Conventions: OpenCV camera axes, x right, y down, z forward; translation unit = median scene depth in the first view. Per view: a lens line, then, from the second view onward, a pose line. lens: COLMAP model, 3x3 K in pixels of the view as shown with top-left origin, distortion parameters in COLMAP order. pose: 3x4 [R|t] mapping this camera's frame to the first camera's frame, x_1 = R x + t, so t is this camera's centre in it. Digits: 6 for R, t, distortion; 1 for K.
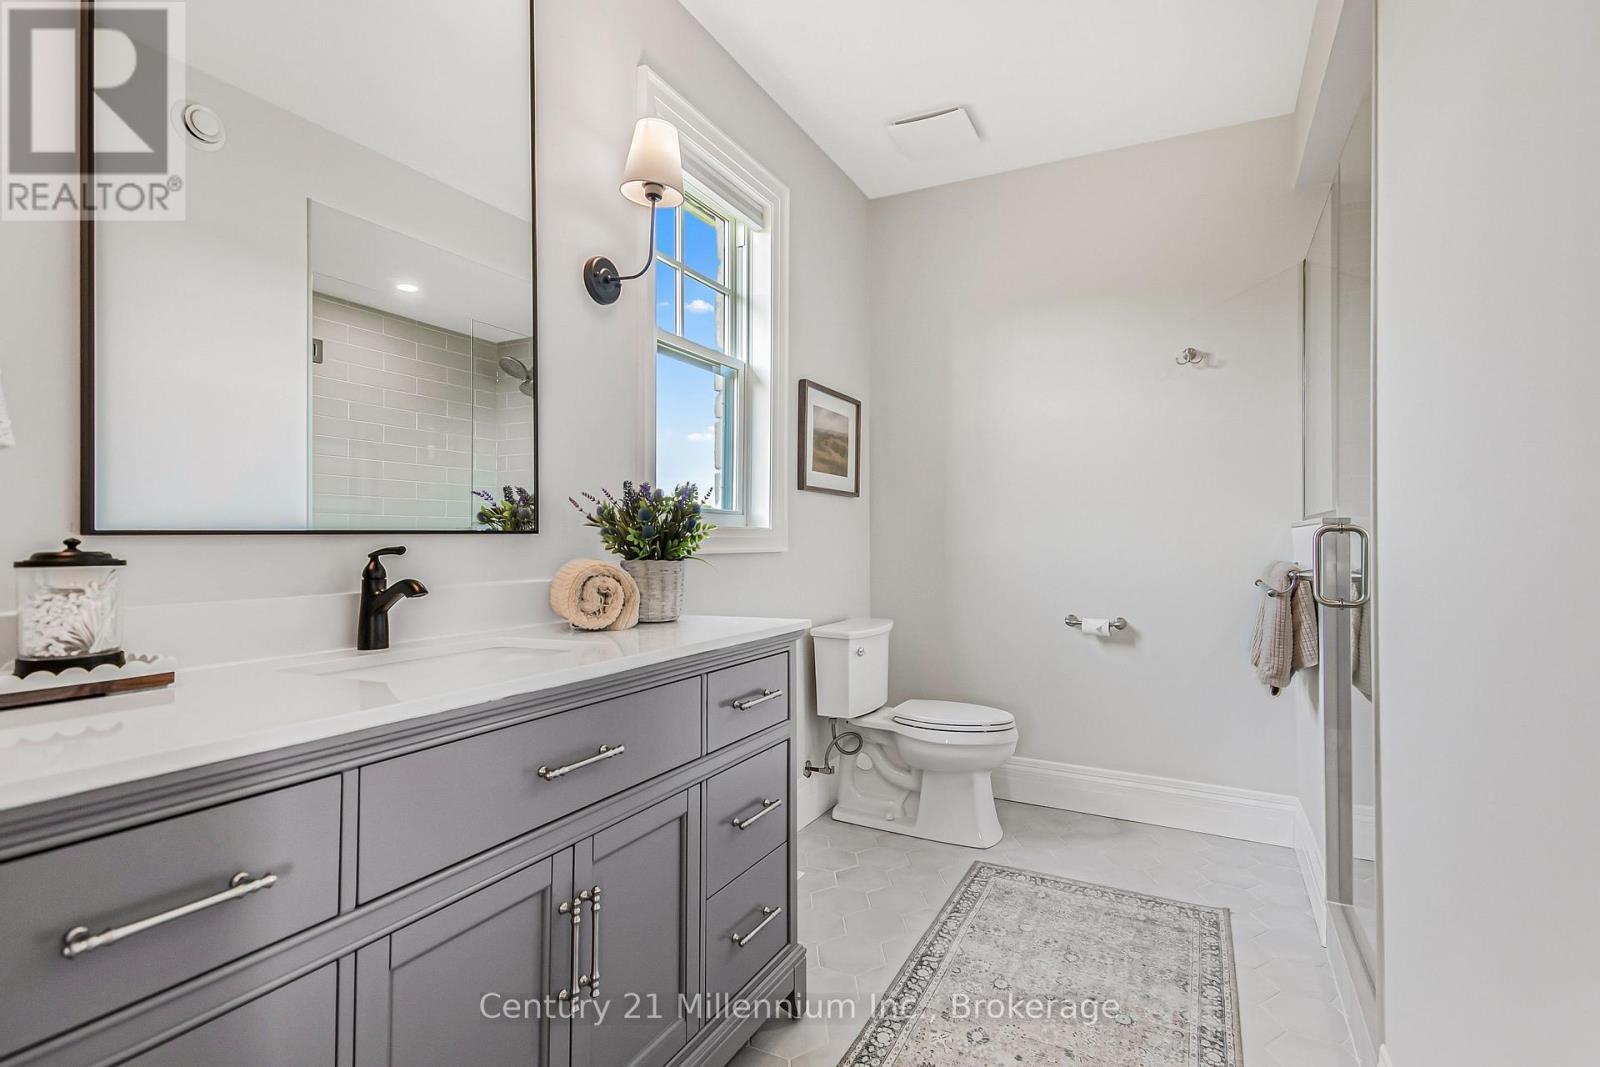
lens RADIAL K [[775.0, 0, 812.9], [0, 775.0, 526.2], [0, 0, 1]] dist [0.052220, -0.023967]
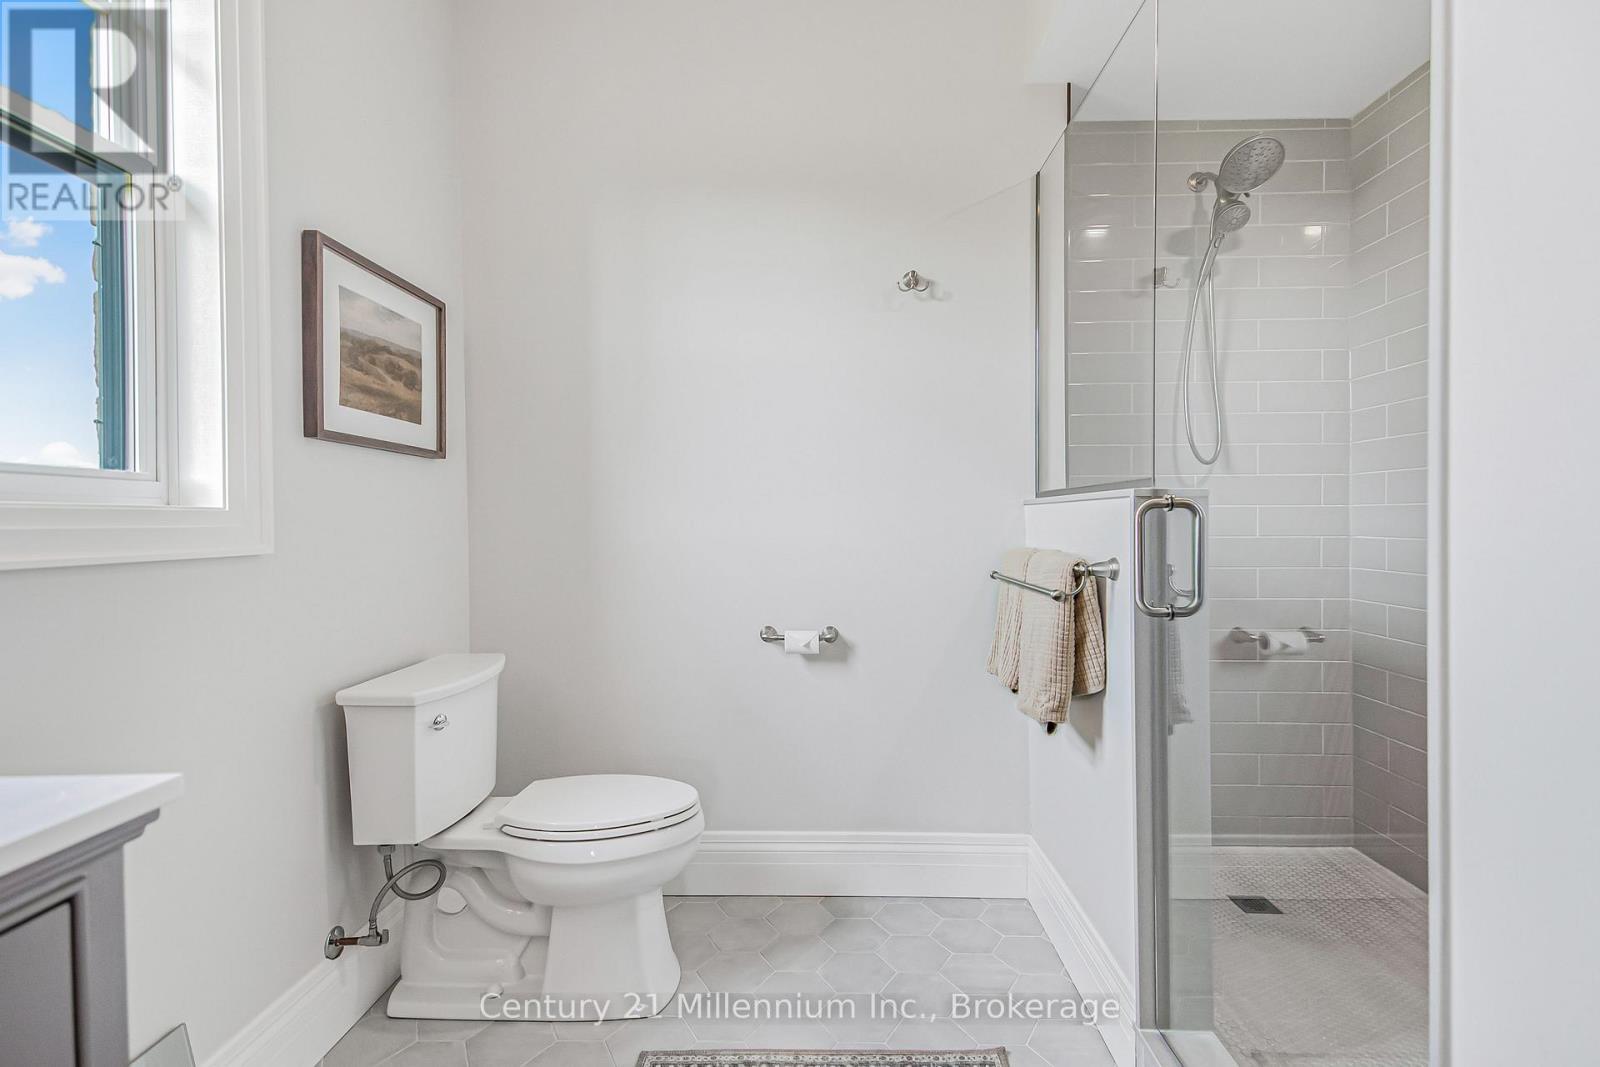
lens RADIAL K [[775.0, 0, 812.9], [0, 775.0, 526.2], [0, 0, 1]] dist [0.052220, -0.023967]
pose [[0.903706, -0.014313, 0.427914, 0.063539], [0.004923, 0.999722, 0.023042, 0.003705], [-0.428125, -0.018717, 0.903526, 0.349348]]
